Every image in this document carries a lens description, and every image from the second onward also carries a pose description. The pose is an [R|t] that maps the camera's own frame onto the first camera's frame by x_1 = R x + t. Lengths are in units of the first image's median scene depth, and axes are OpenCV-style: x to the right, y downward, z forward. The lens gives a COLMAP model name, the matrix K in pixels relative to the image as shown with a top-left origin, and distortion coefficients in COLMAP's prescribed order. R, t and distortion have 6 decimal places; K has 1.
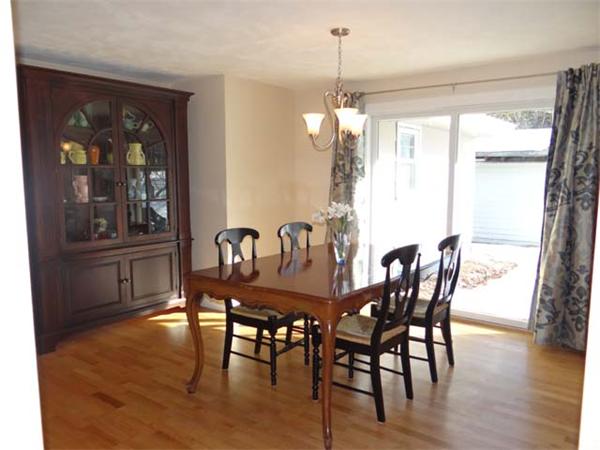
lens RADIAL K [[475.4, 0, 300.0], [0, 475.4, 225.0], [0, 0, 1]] dist [-0.001191, -0.004821]
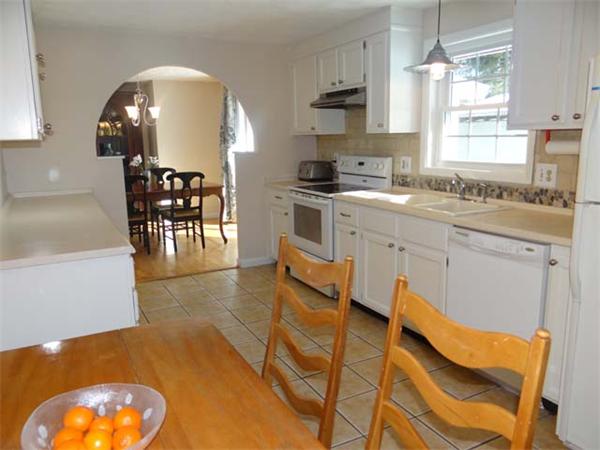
lens RADIAL K [[475.4, 0, 300.0], [0, 475.4, 225.0], [0, 0, 1]] dist [-0.001191, -0.004821]
pose [[0.906728, 0.058918, -0.417581, 0.987378], [-0.026111, 0.996136, 0.083851, 0.037748], [0.420908, -0.065126, 0.904763, -0.314142]]
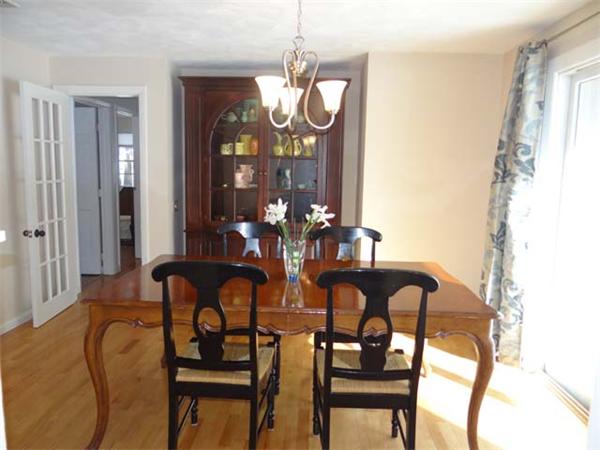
lens RADIAL K [[475.4, 0, 300.0], [0, 475.4, 225.0], [0, 0, 1]] dist [-0.001191, -0.004821]
pose [[0.571944, 0.115686, -0.812094, 0.485047], [-0.113694, 0.991630, 0.061189, -0.038752], [0.812376, 0.057333, 0.580309, 0.387005]]
